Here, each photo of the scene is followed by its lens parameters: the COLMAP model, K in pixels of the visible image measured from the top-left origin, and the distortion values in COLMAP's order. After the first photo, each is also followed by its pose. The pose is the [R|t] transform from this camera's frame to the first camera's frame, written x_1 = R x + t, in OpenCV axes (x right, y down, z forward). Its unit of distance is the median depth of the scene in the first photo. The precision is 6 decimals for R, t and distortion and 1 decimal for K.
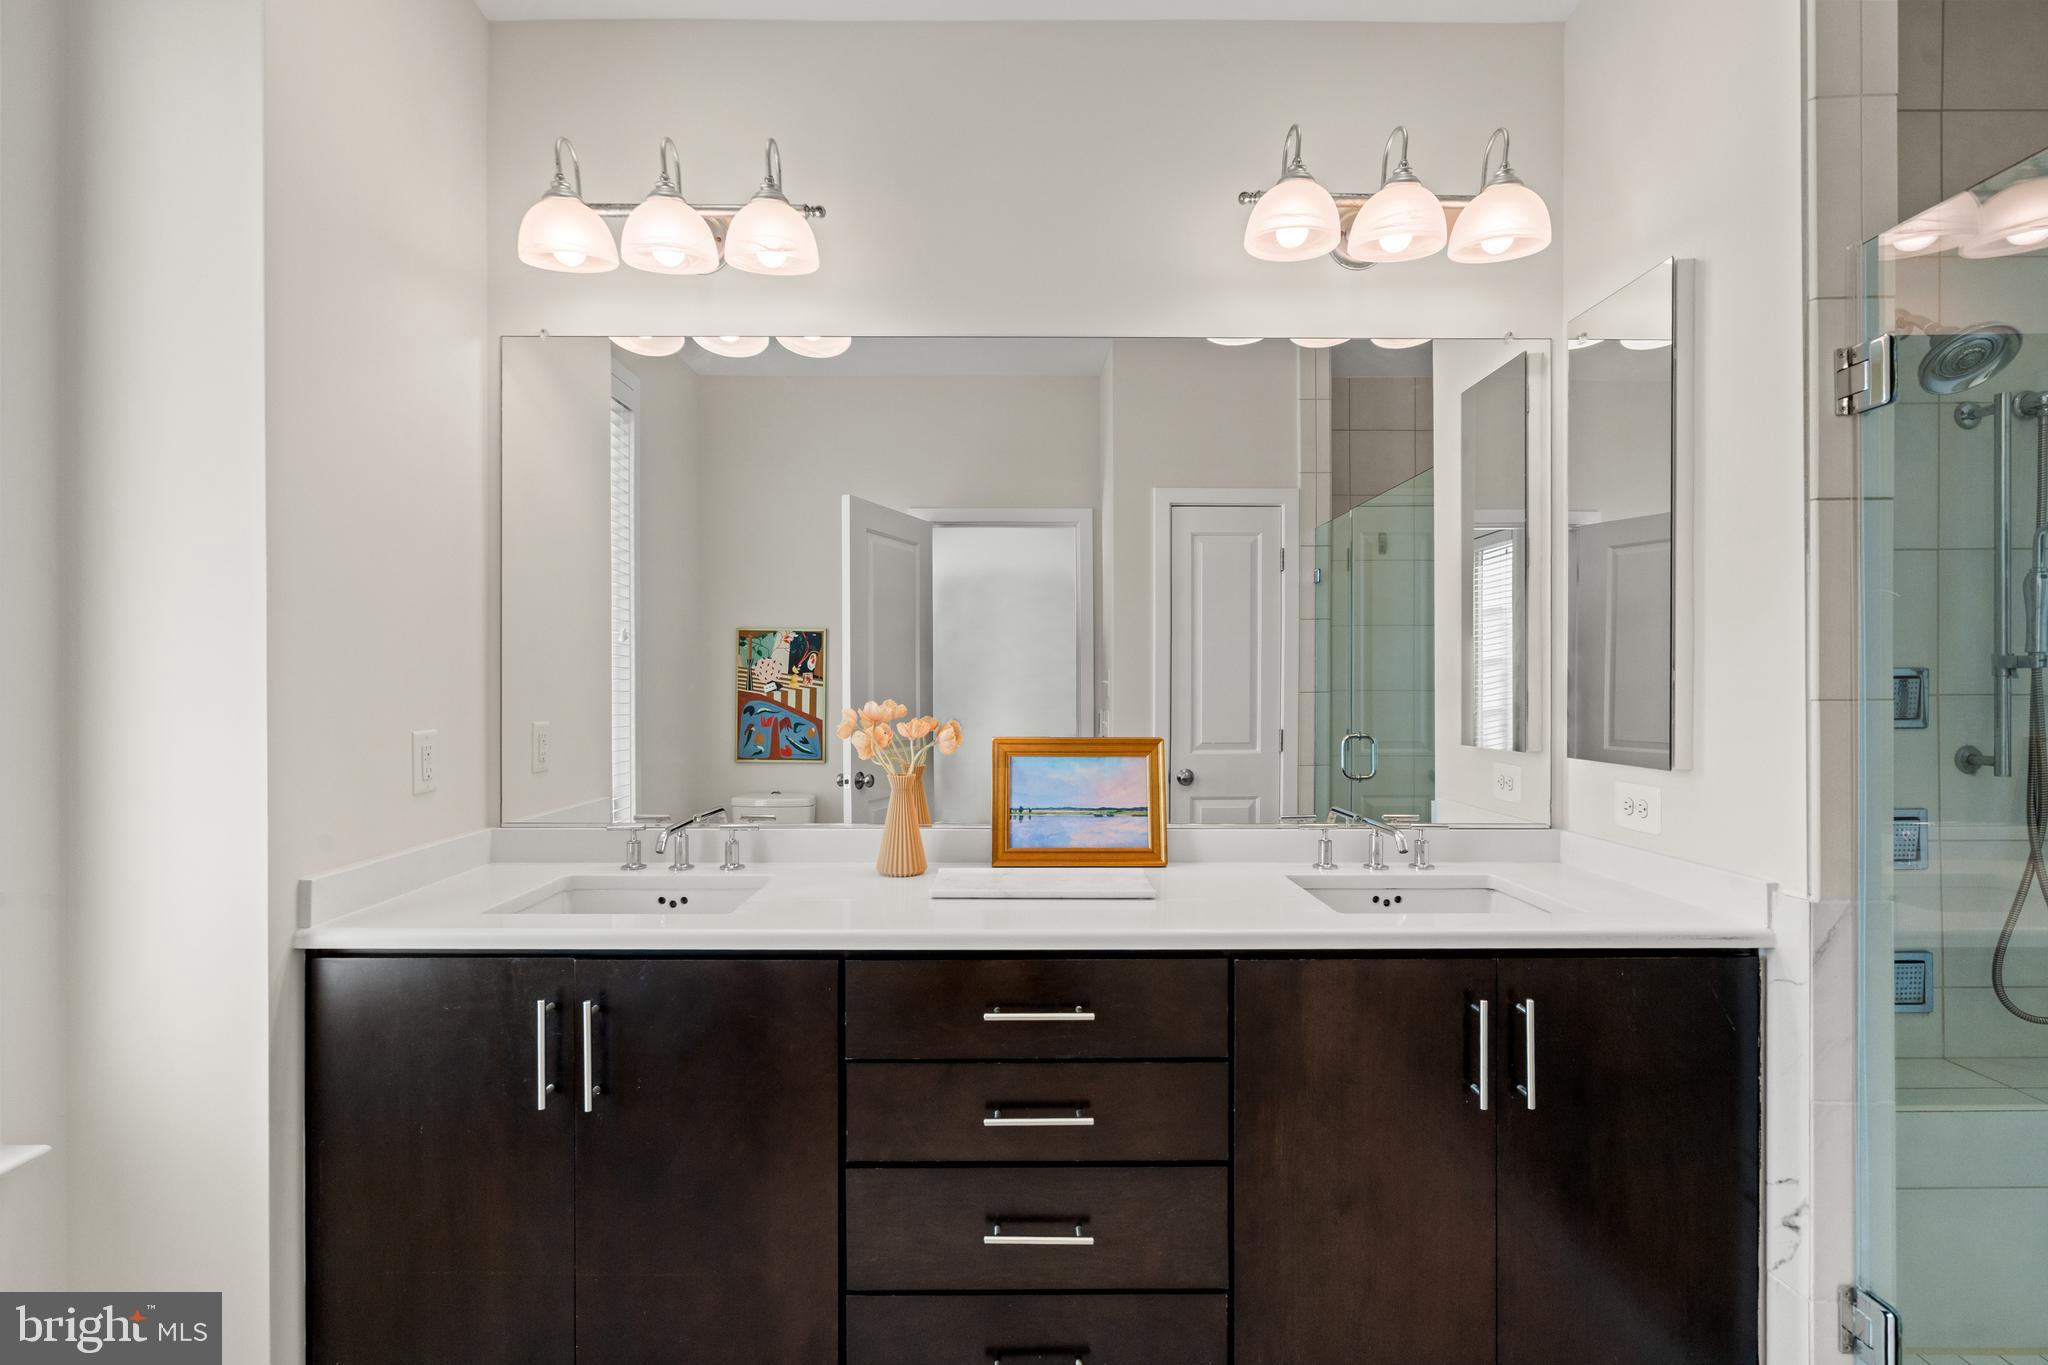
lens RADIAL K [[938.3, 0, 1020.4], [0, 938.3, 695.2], [0, 0, 1]] dist [0.002558, 0.000786]
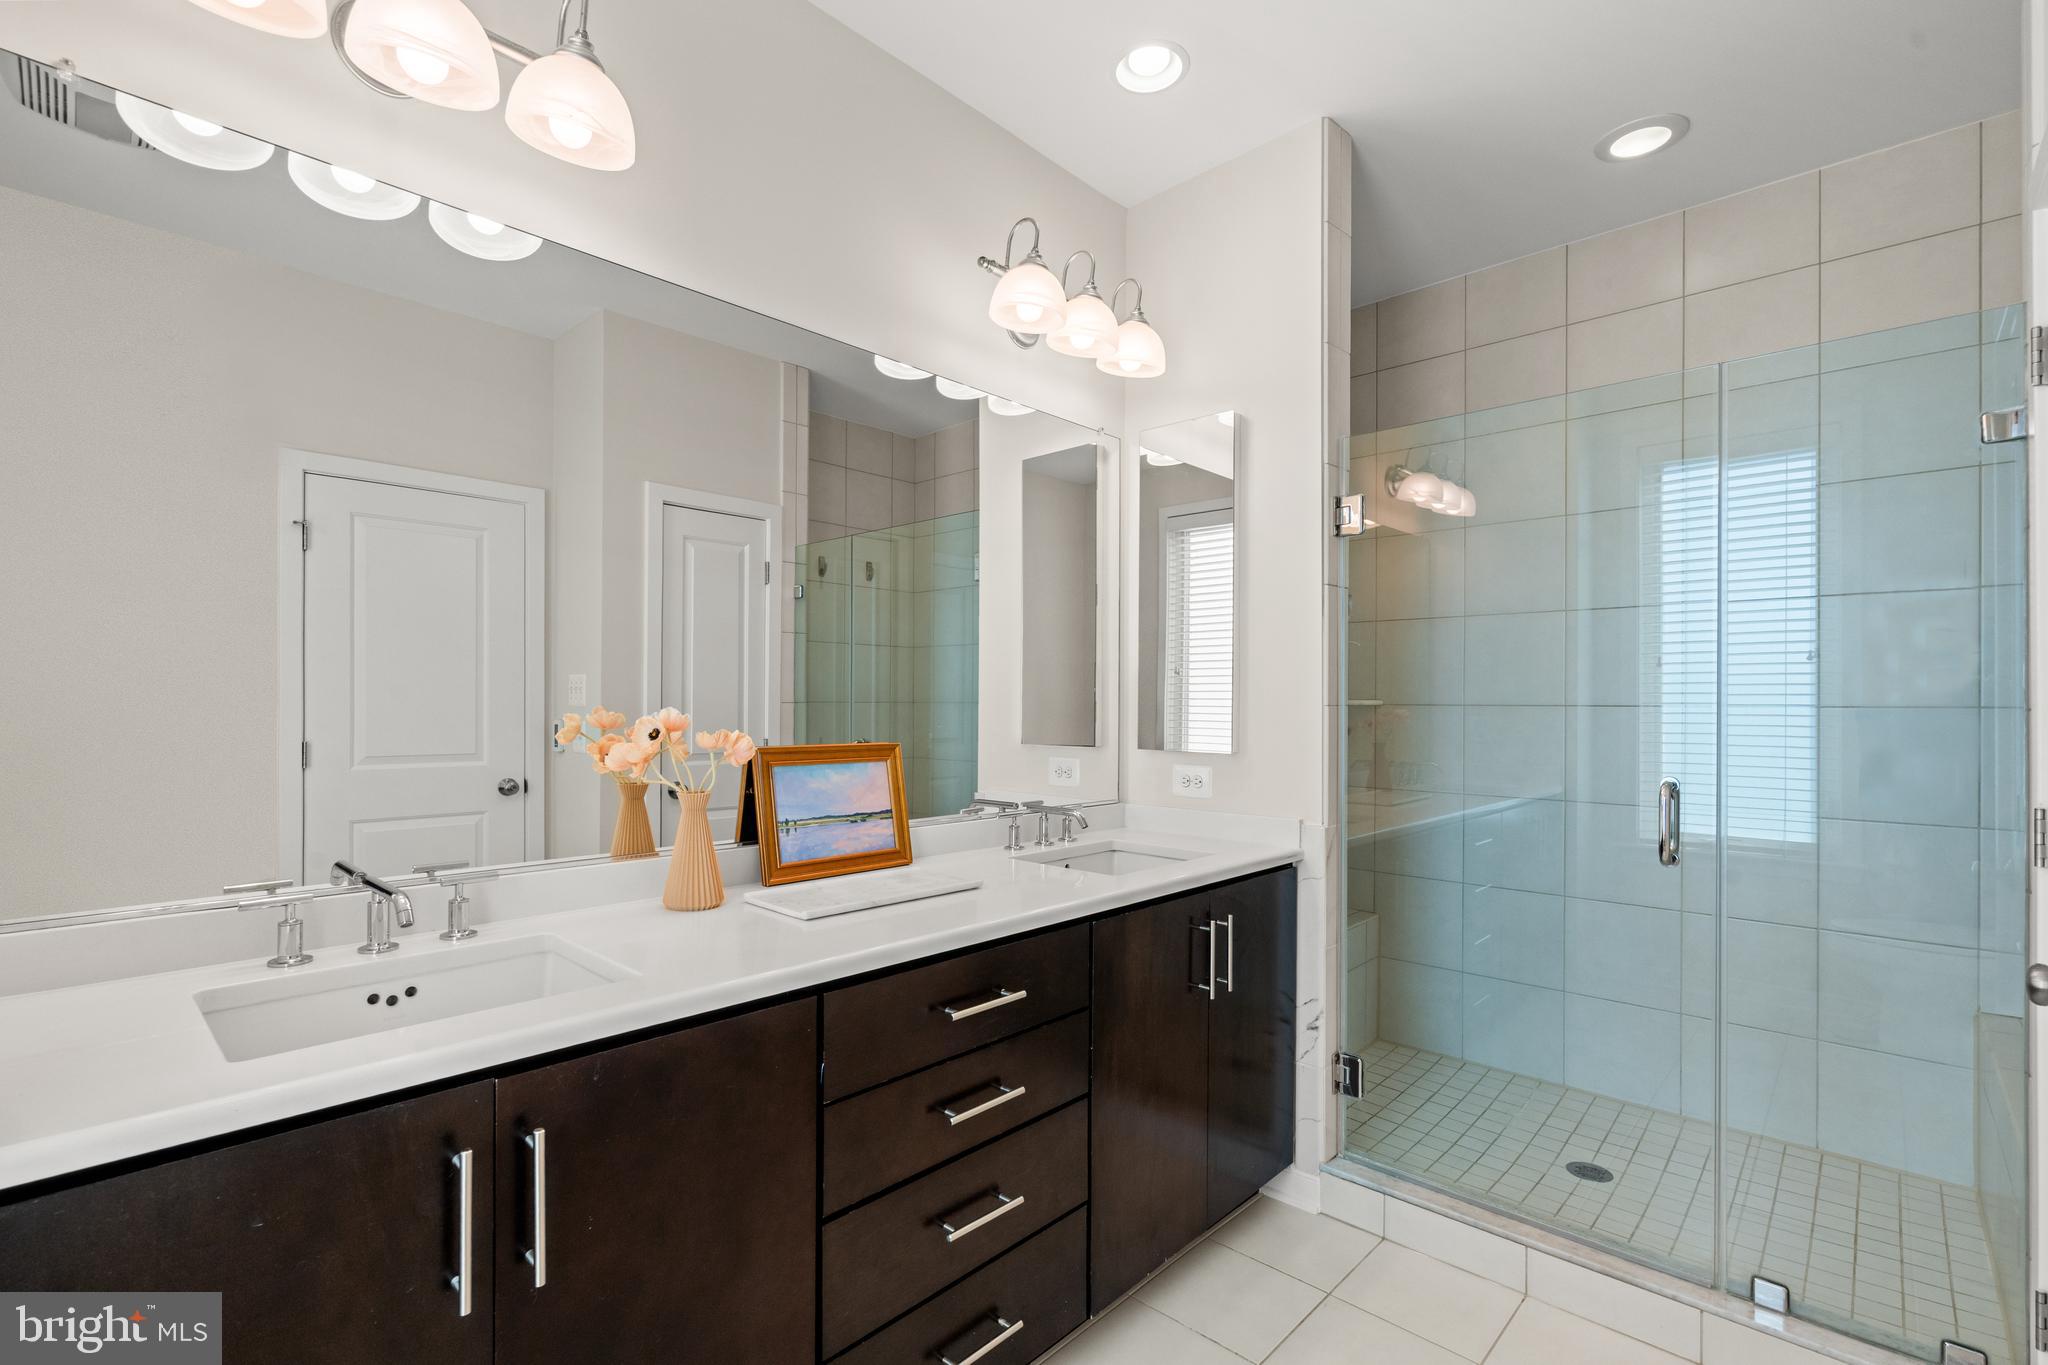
lens RADIAL K [[933.1, 0, 1016.3], [0, 933.1, 707.0], [0, 0, 1]] dist [-0.002187, -0.000376]
pose [[0.693416, 0.001298, 0.720536, -0.529631], [0.000283, 0.999998, -0.002074, 0.008282], [-0.720537, 0.001642, 0.693414, 0.188908]]
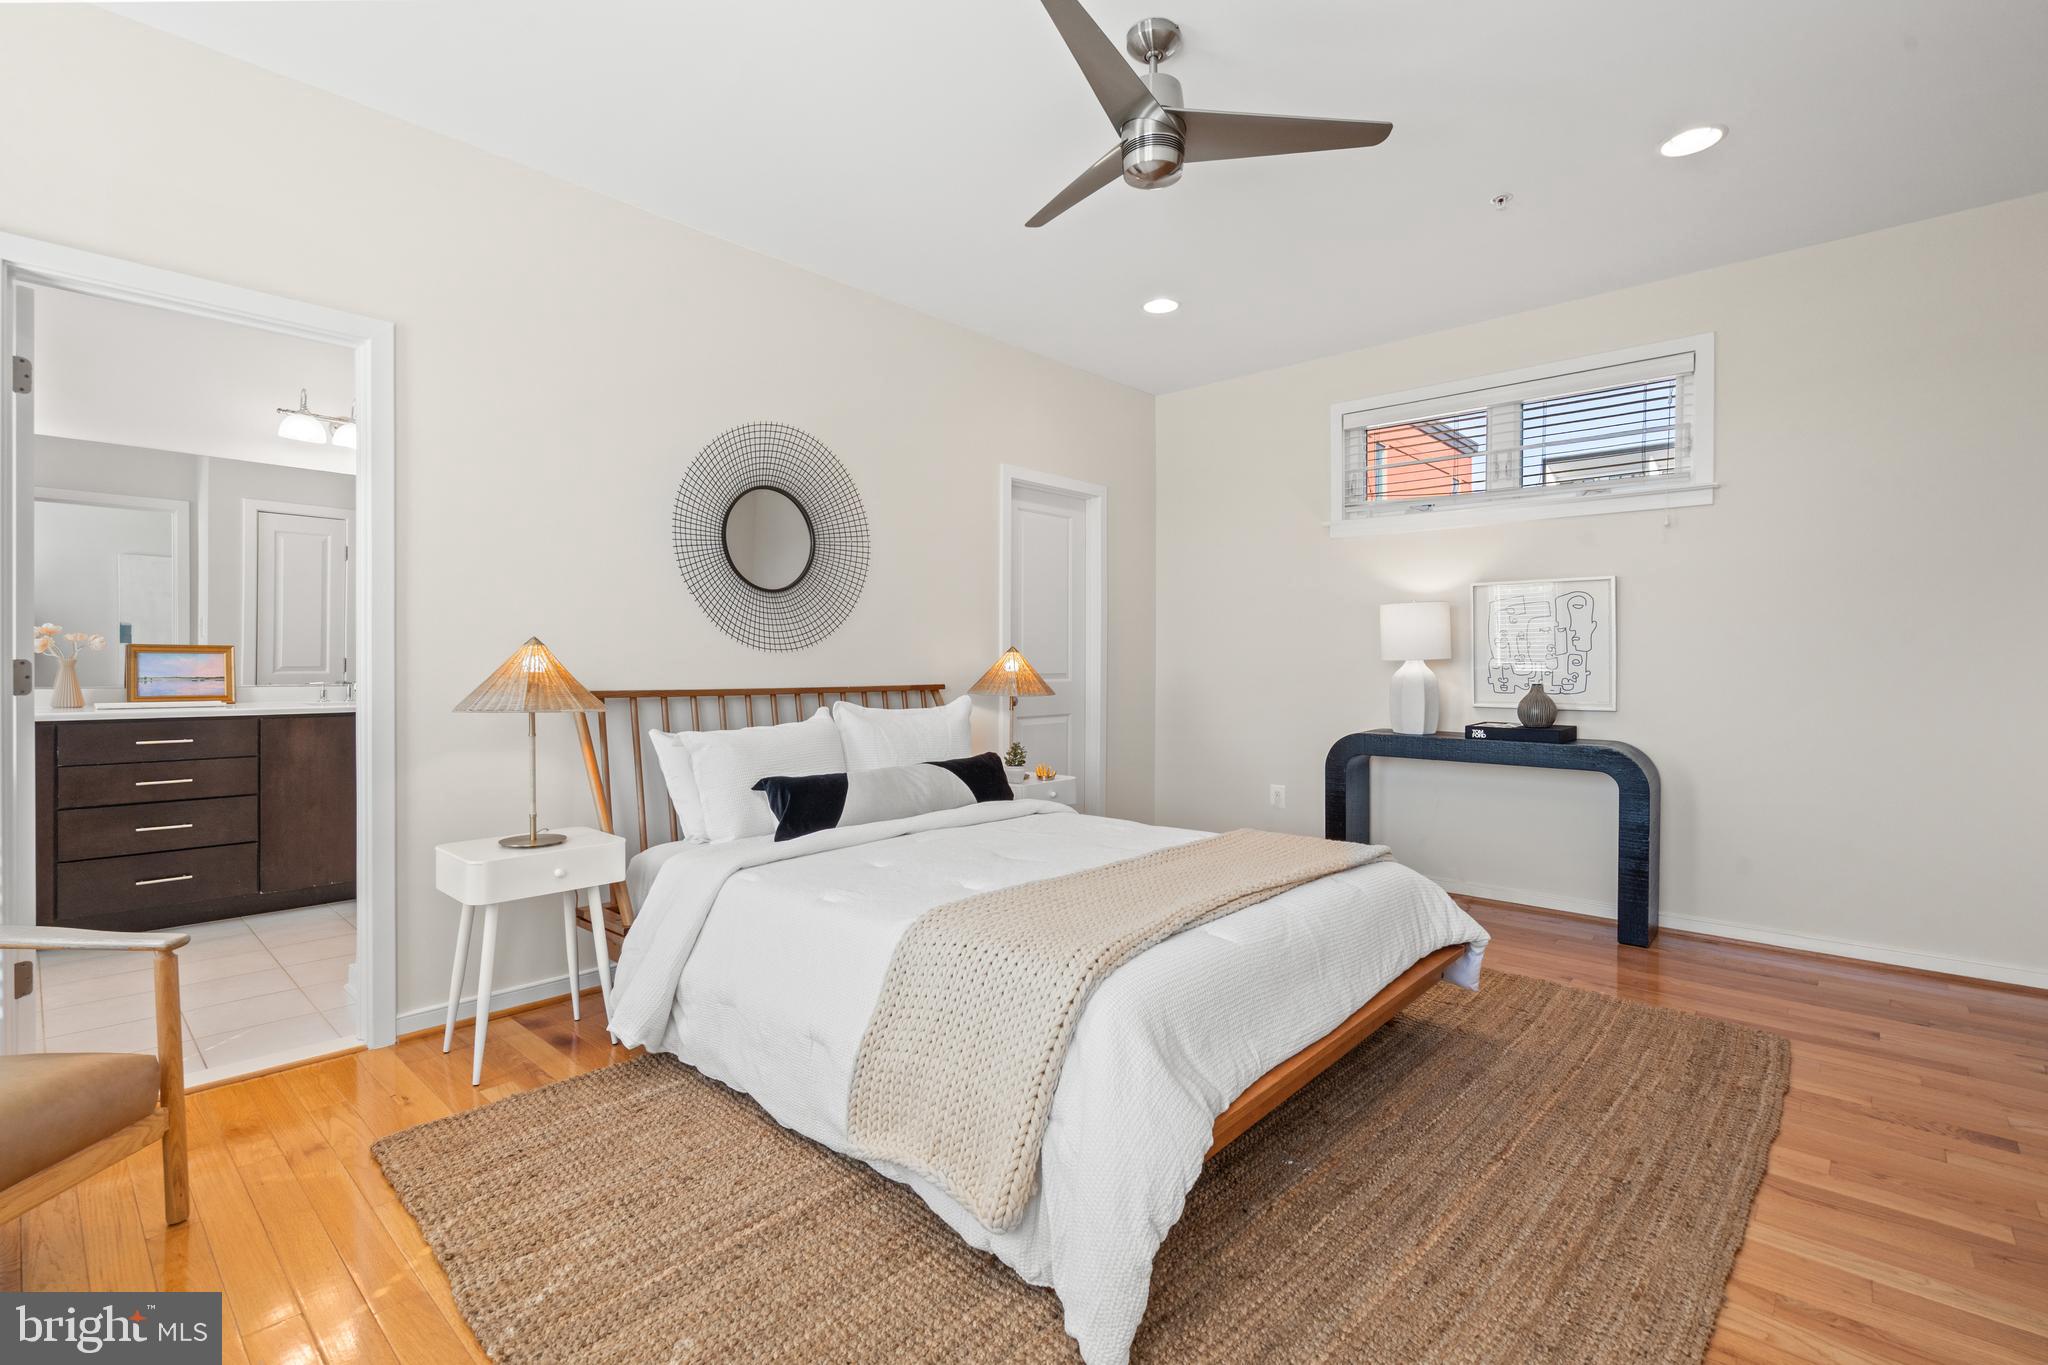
lens RADIAL K [[951.2, 0, 1027.6], [0, 951.2, 653.5], [0, 0, 1]] dist [-0.002550, -0.000510]
pose [[0.692324, 0.005900, 0.721563, -0.167424], [0.003364, 0.999929, -0.011404, 0.100306], [-0.721579, 0.010323, 0.692255, -1.913846]]
